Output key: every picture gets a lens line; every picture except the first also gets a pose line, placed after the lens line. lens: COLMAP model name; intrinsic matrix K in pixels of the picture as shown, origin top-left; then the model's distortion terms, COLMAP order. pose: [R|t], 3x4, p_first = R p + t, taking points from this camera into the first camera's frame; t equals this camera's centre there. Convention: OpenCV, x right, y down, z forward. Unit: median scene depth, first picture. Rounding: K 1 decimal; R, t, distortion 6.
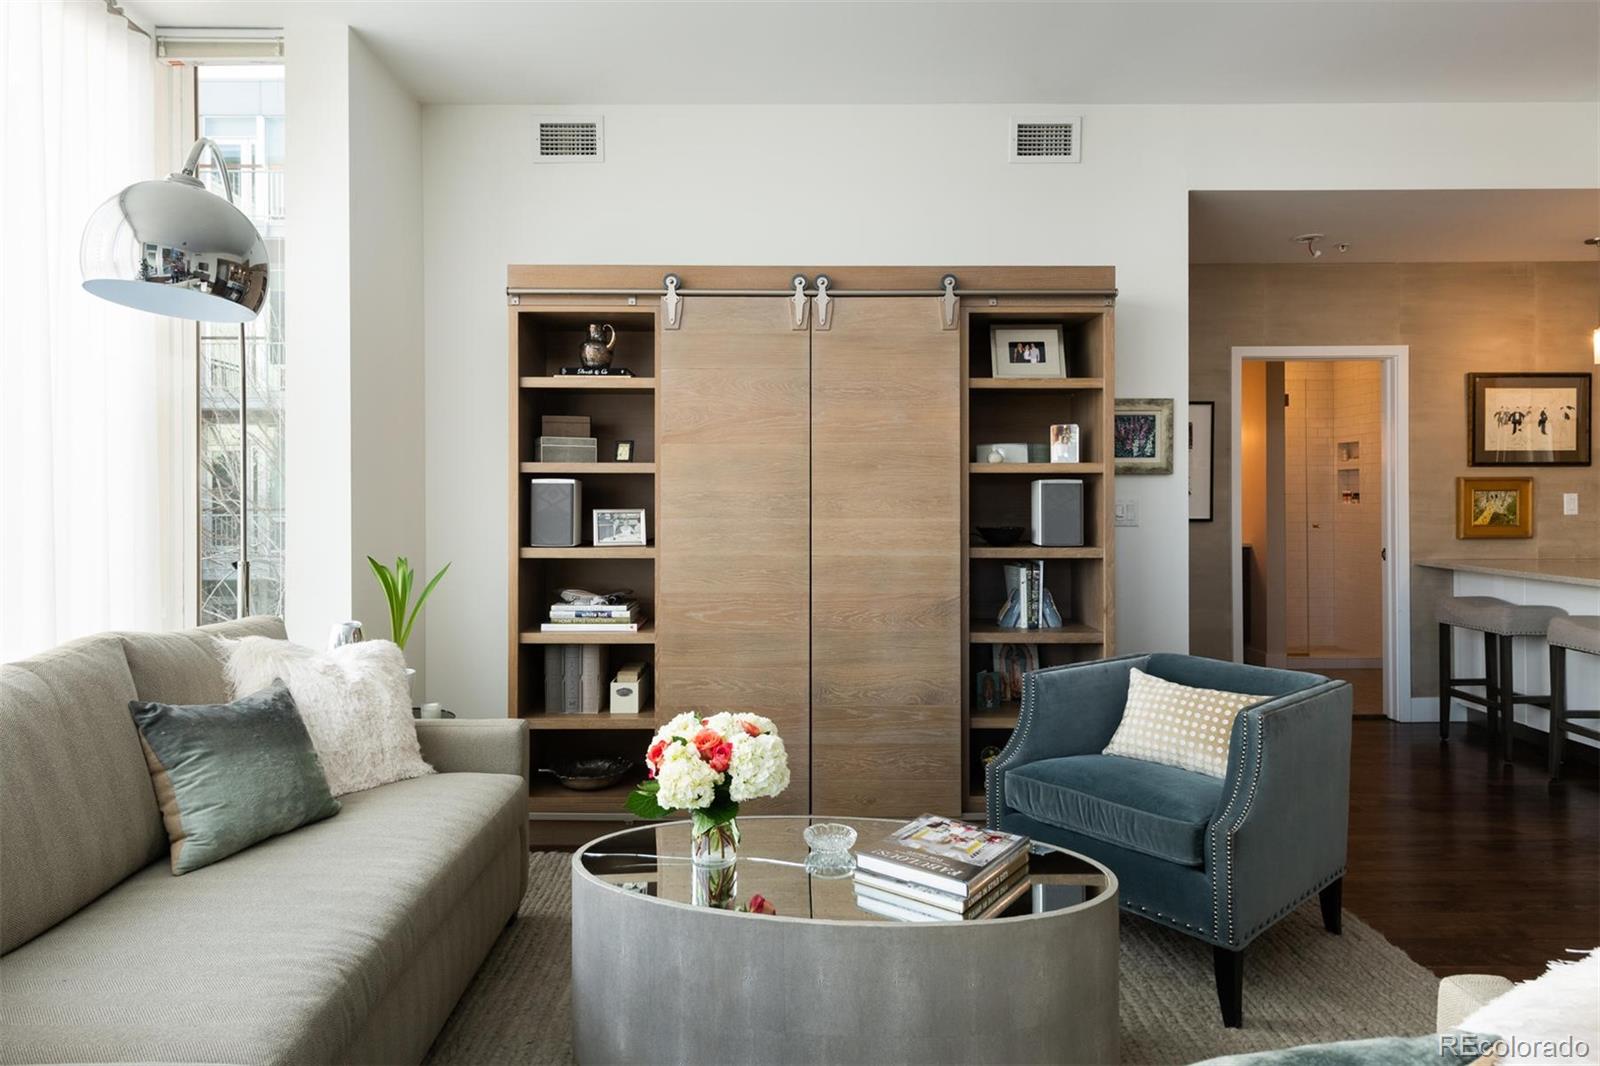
lens RADIAL K [[912.3, 0, 794.0], [0, 912.3, 496.1], [0, 0, 1]] dist [-0.008142, 0.007403]
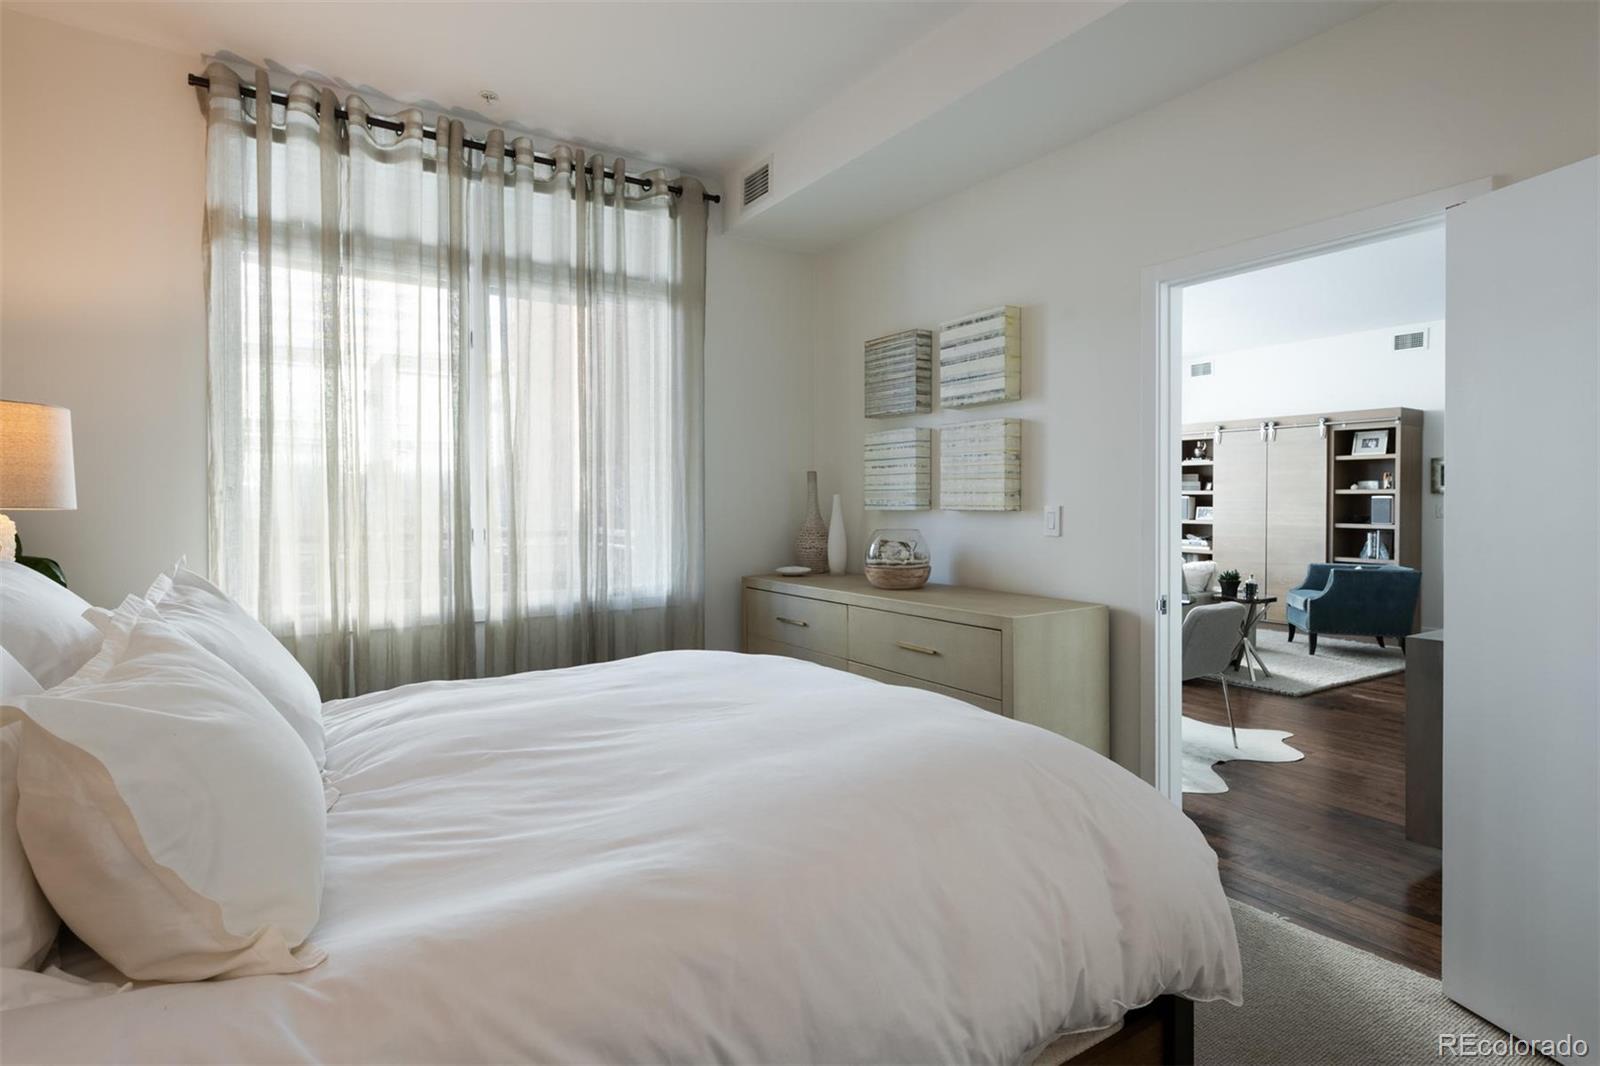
lens RADIAL K [[820.5, 0, 801.5], [0, 820.5, 513.4], [0, 0, 1]] dist [-0.000772, -0.001305]
pose [[0.547298, 0.016221, -0.836781, 1.245438], [-0.003072, 0.999844, 0.017373, -0.005866], [0.836932, -0.006937, 0.547262, -1.435792]]
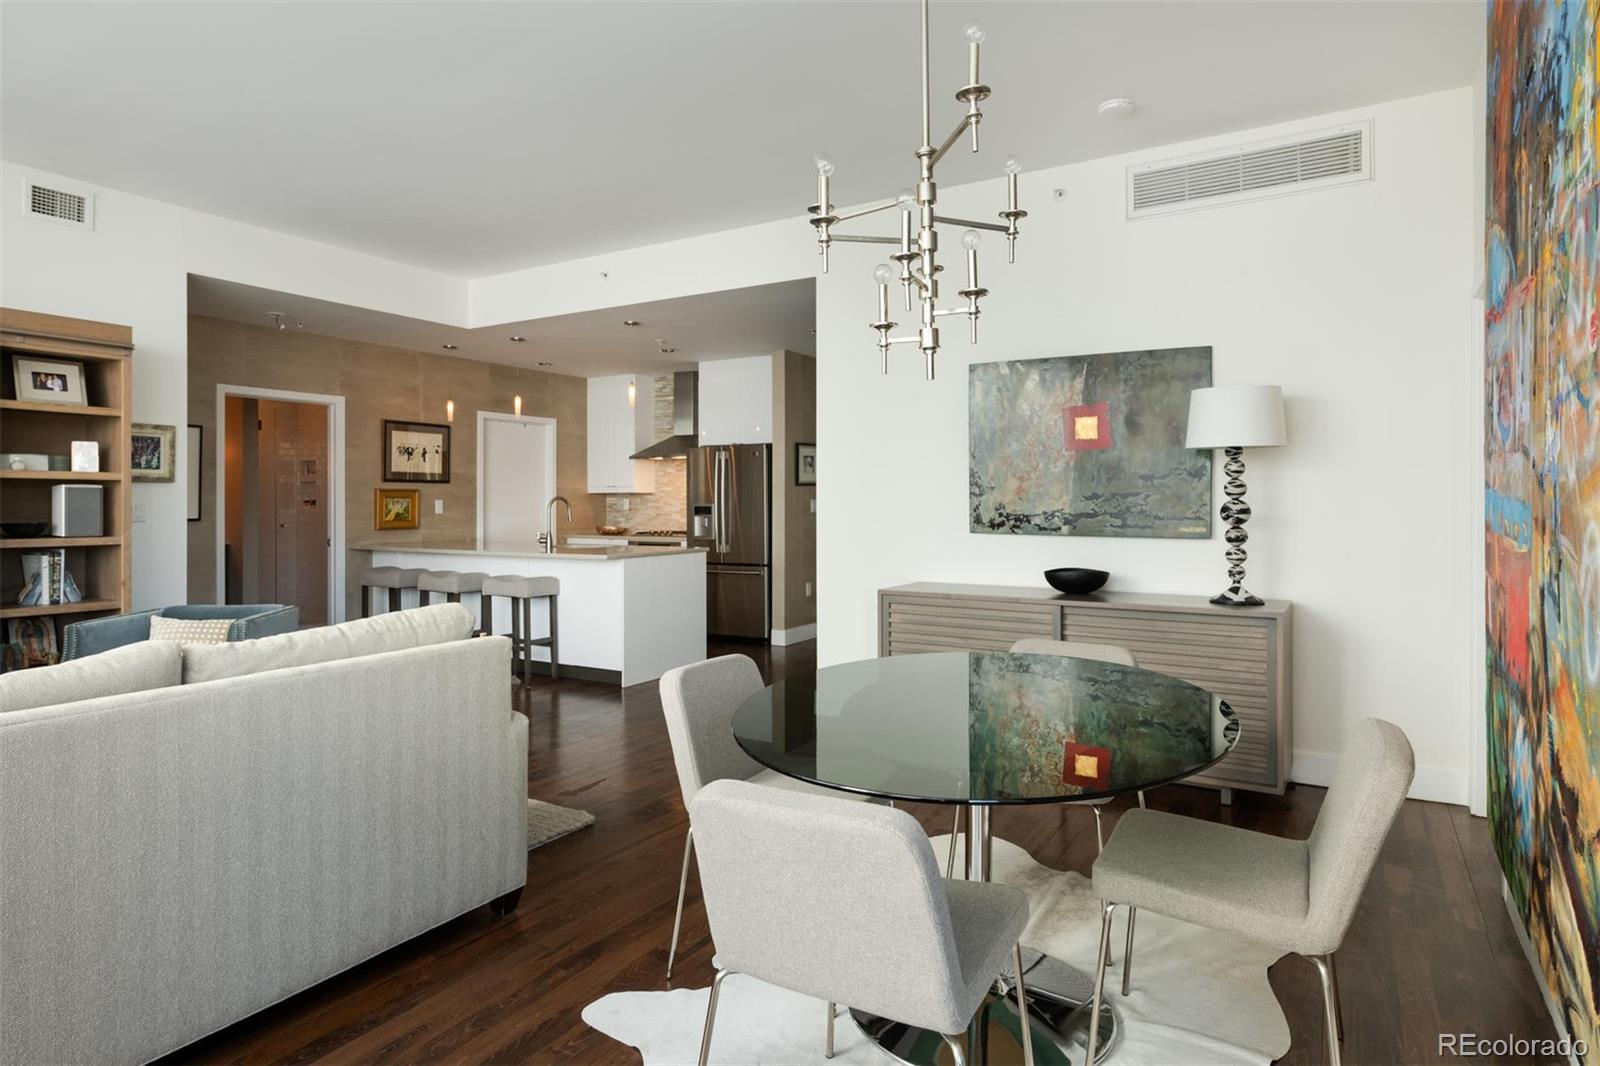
lens RADIAL K [[912.3, 0, 782.4], [0, 912.3, 504.6], [0, 0, 1]] dist [-0.008142, 0.007403]
pose [[0.523323, 0.001934, 0.852132, -0.280205], [0.001169, 0.999995, -0.002988, 0.015044], [-0.852134, 0.002560, 0.523318, -0.503569]]
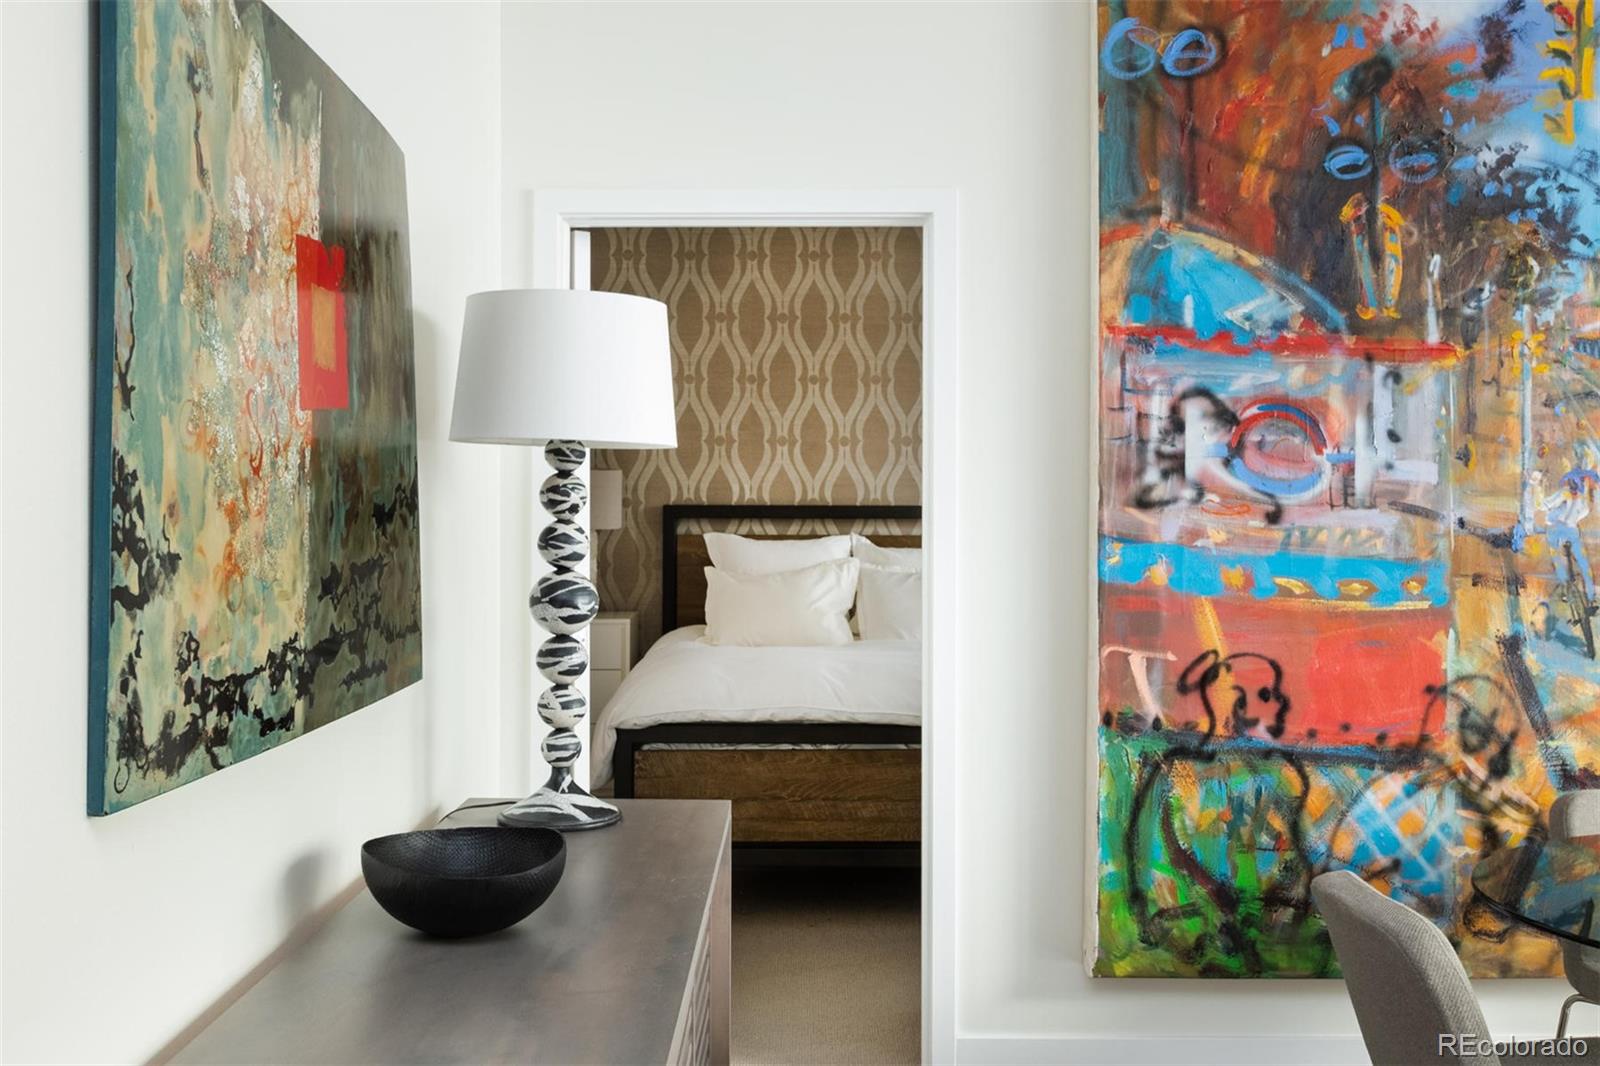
lens RADIAL K [[1528.7, 0, 815.1], [0, 1528.7, 517.1], [0, 0, 1]] dist [0.004073, 0.000000]
pose [[-0.999981, 0.005926, 0.001633, 0.797955], [0.005939, 0.999951, 0.007959, -0.025461], [-0.001586, 0.007968, -0.999967, 0.336551]]
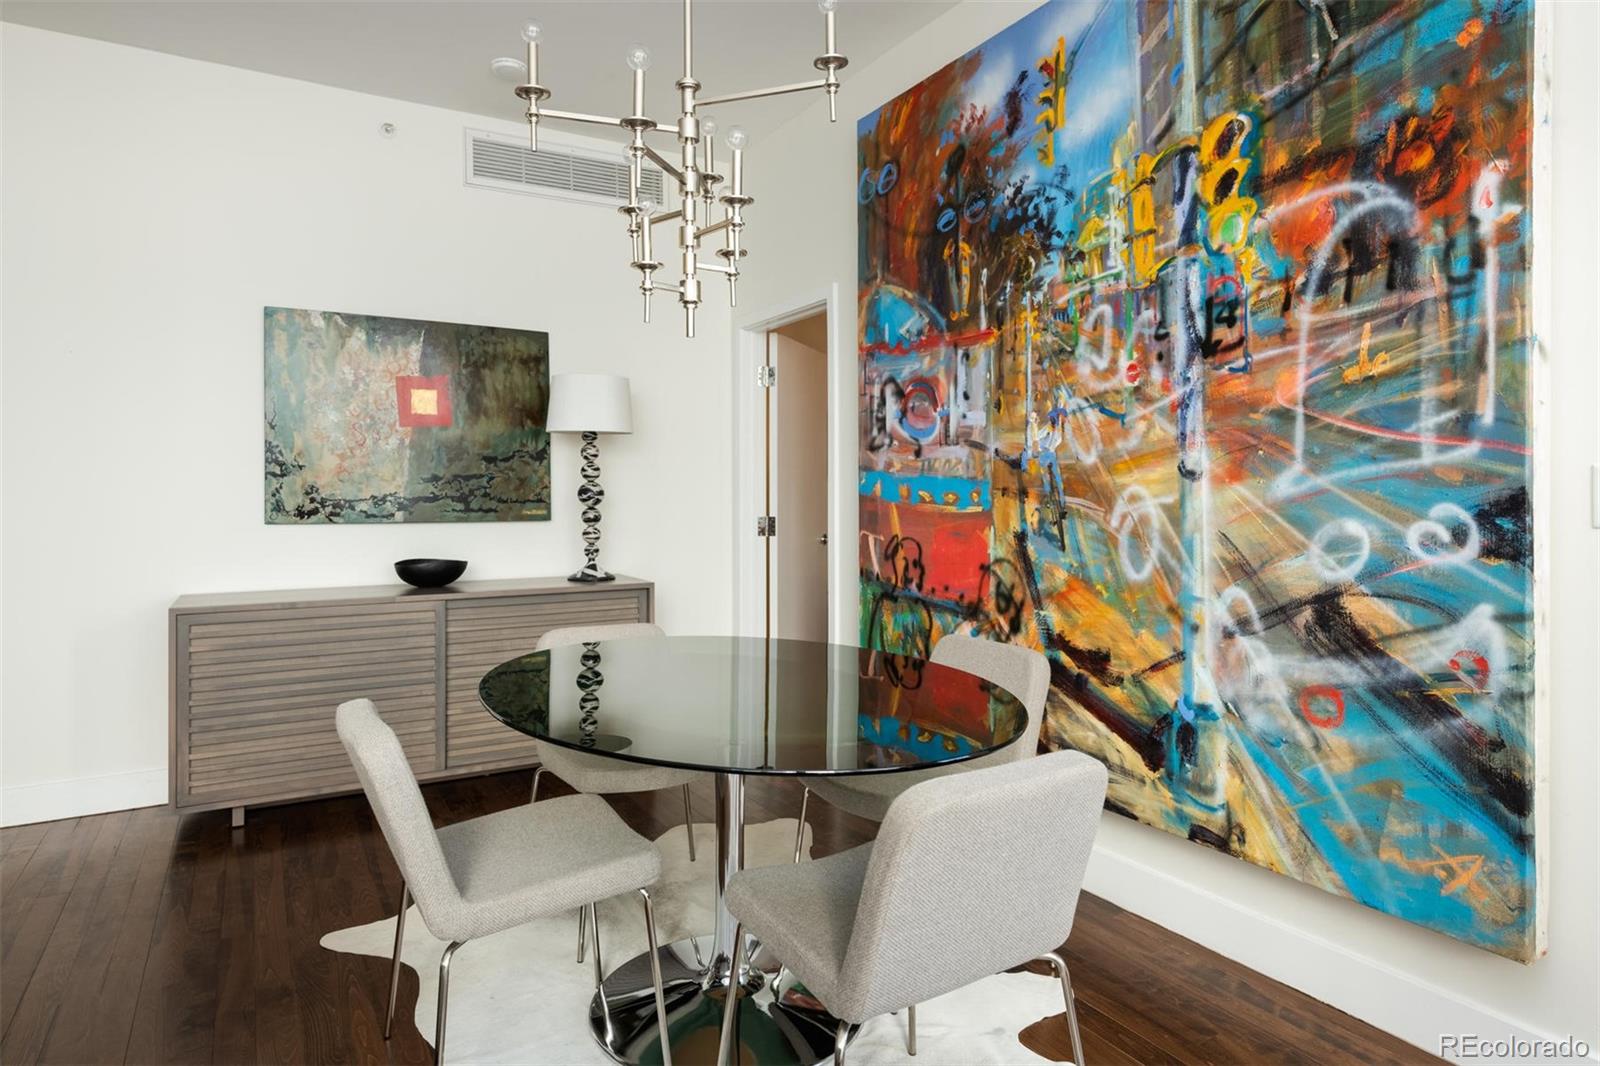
lens RADIAL K [[912.3, 0, 782.3], [0, 912.3, 504.4], [0, 0, 1]] dist [-0.008142, 0.007403]
pose [[-0.510825, -0.004365, 0.859674, -0.191105], [0.007328, 0.999929, 0.009431, 0.024937], [-0.859654, 0.011118, -0.510756, -0.030247]]
